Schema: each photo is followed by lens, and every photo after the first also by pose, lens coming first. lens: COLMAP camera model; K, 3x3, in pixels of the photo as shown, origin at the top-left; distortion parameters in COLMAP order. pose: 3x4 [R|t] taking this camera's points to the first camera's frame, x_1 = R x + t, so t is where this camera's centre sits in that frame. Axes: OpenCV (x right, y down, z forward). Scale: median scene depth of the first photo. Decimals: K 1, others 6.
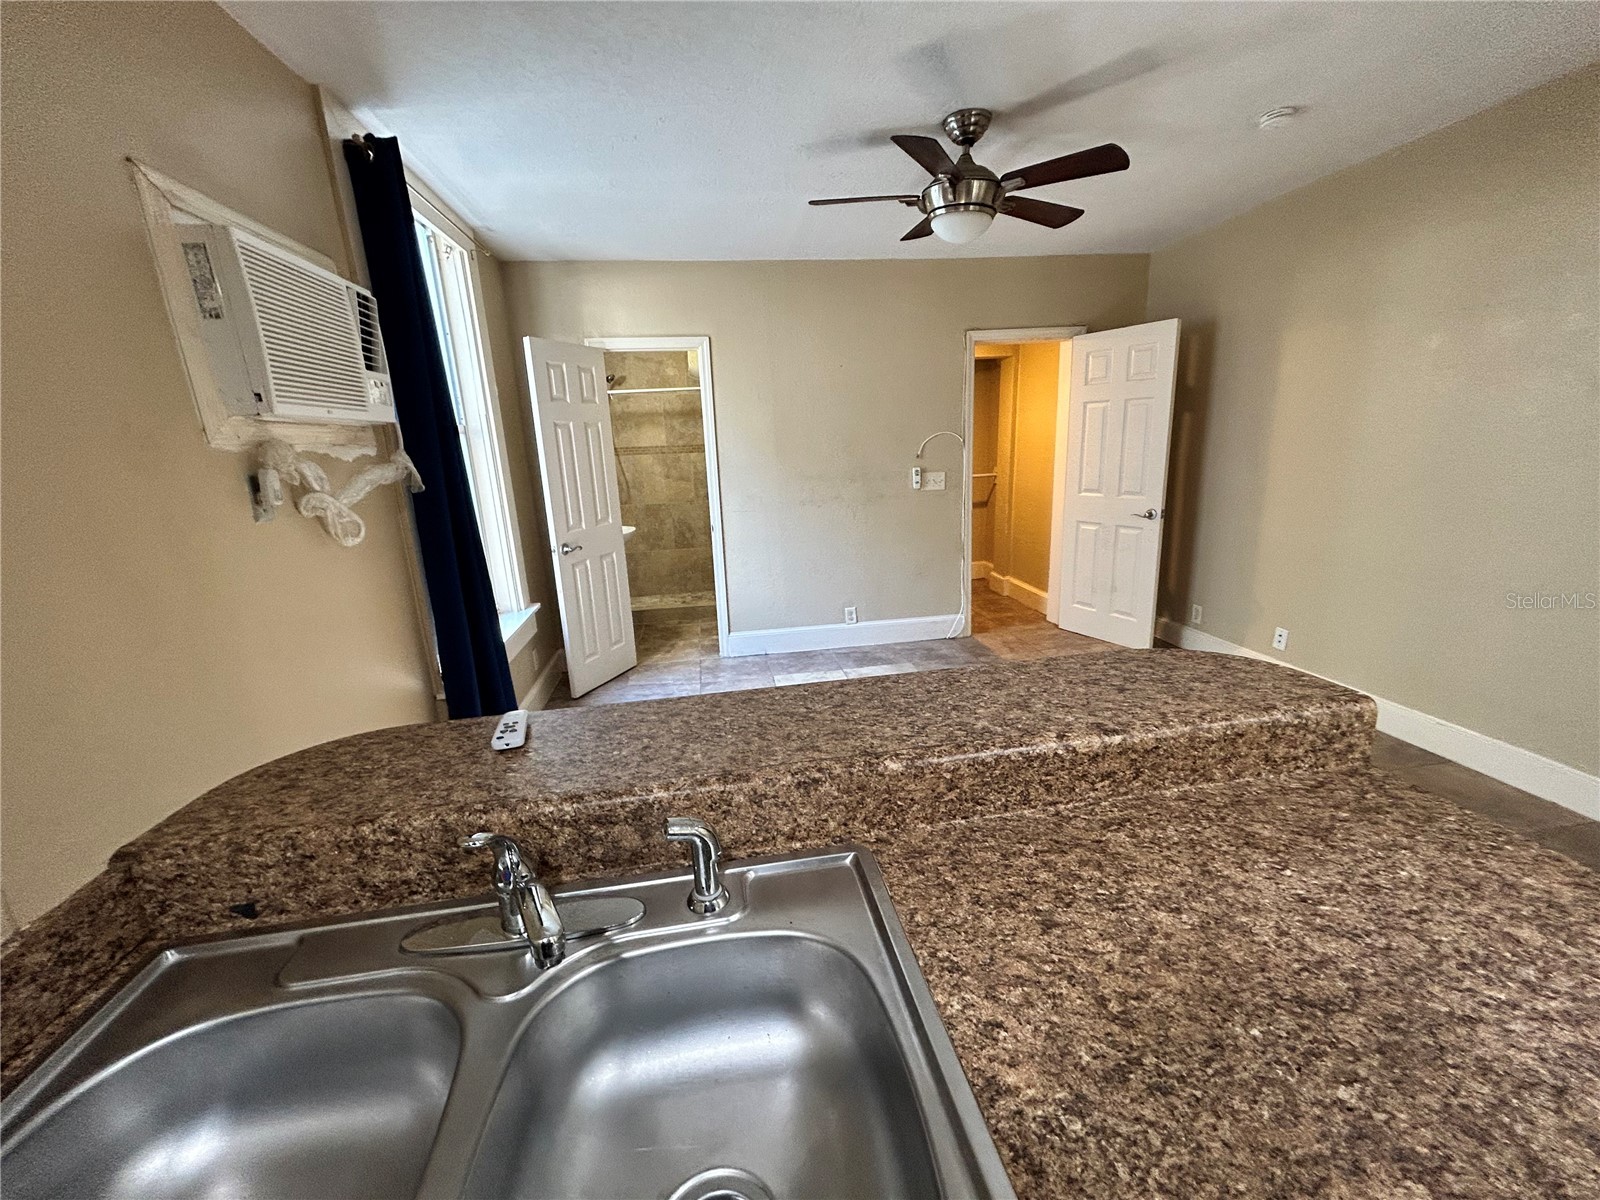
lens RADIAL K [[642.9, 0, 801.4], [0, 642.9, 596.6], [0, 0, 1]] dist [-0.000330, 0.000150]
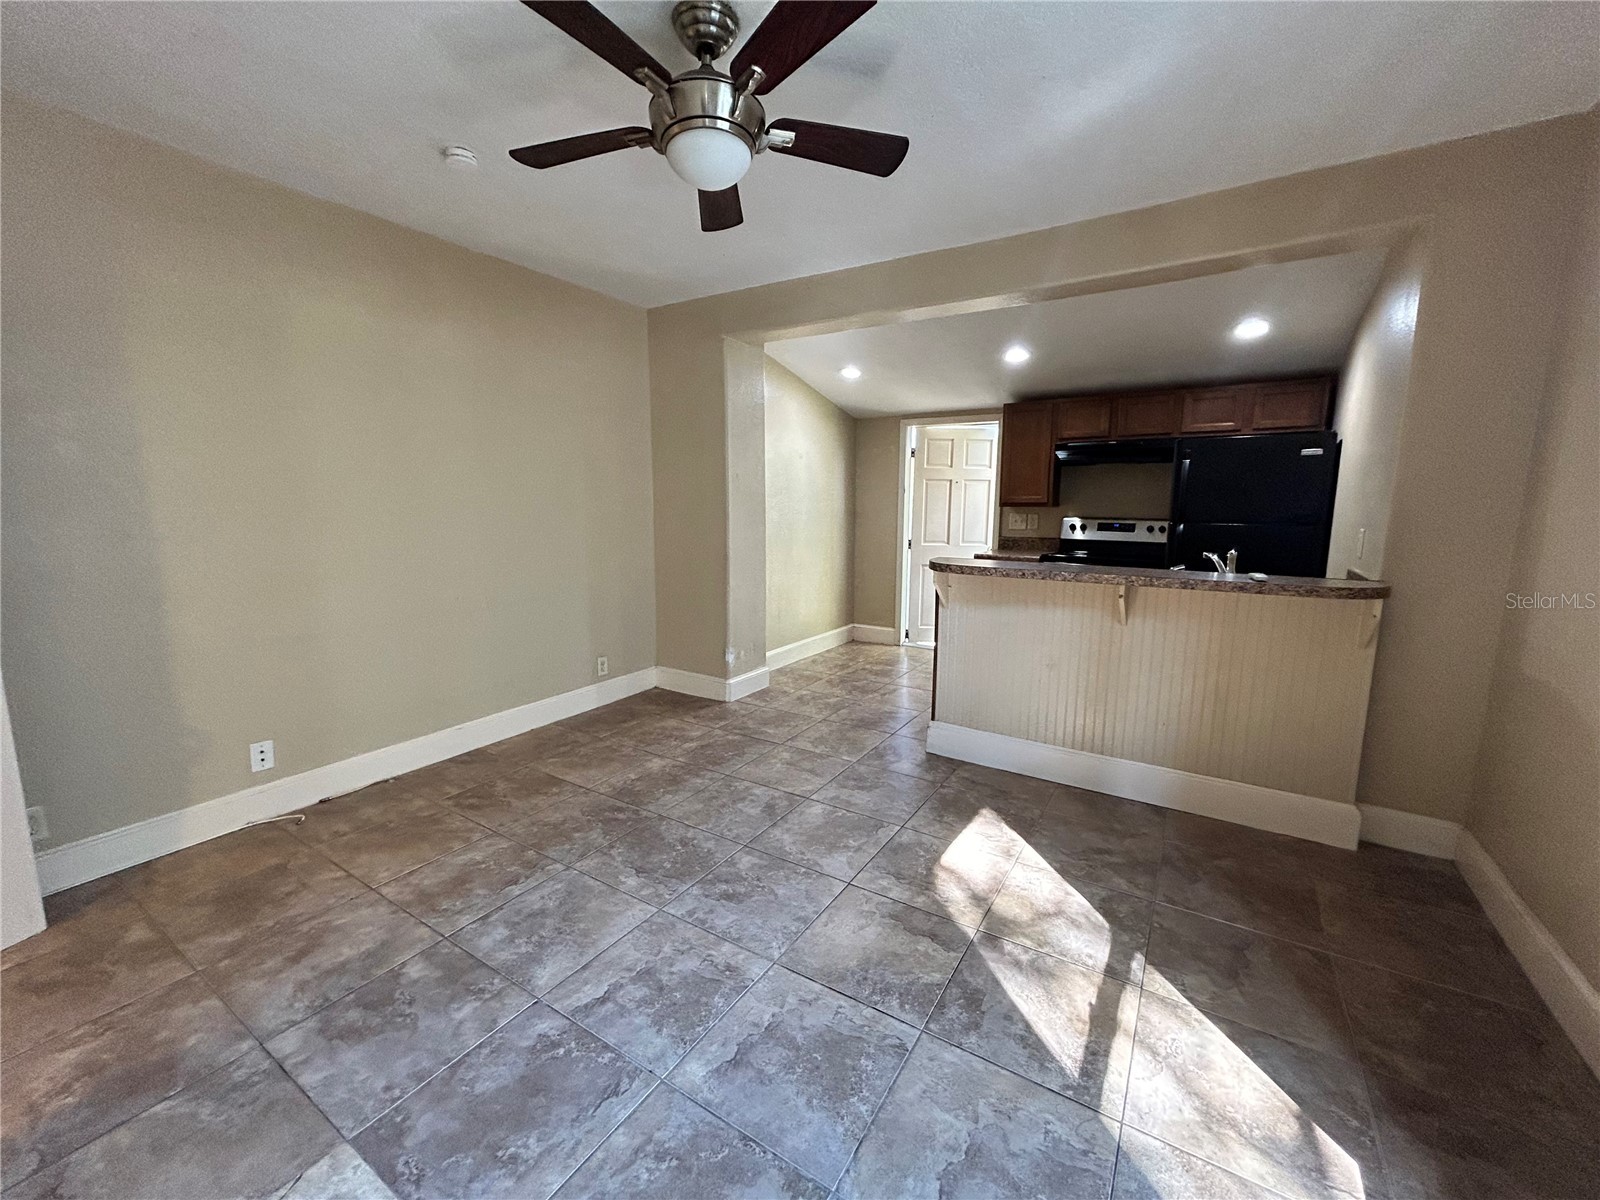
lens RADIAL K [[642.9, 0, 801.4], [0, 642.9, 596.6], [0, 0, 1]] dist [-0.000330, 0.000150]
pose [[-0.750130, -0.052082, 0.659236, -0.193591], [0.192129, 0.936727, 0.292624, -0.189236], [-0.632764, 0.346164, -0.692661, 0.962443]]
